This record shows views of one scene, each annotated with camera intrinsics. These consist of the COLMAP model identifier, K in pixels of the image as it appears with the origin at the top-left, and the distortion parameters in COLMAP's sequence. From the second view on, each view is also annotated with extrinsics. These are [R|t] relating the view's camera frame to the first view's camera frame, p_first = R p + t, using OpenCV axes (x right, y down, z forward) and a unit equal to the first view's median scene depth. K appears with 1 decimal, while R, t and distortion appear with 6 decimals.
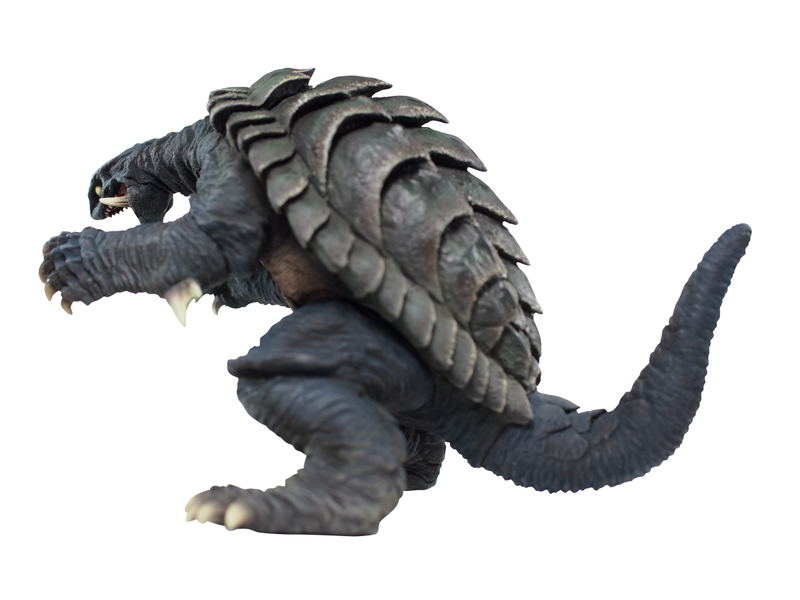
lens RADIAL K [[1148.7, 0, 400.0], [0, 1148.7, 300.0], [0, 0, 1]] dist [-0.147128, 0.006992]
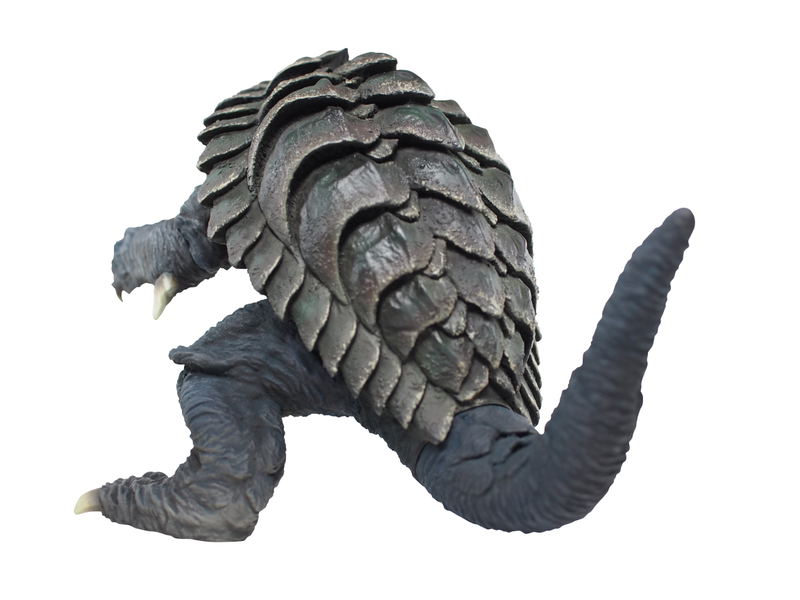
lens RADIAL K [[1153.0, 0, 400.0], [0, 1153.0, 300.0], [0, 0, 1]] dist [-0.037138, -0.045449]
pose [[0.776727, 0.026820, -0.629266, 0.634498], [-0.000126, 0.999100, 0.042426, -0.038413], [0.629837, -0.032874, 0.776031, 0.312564]]
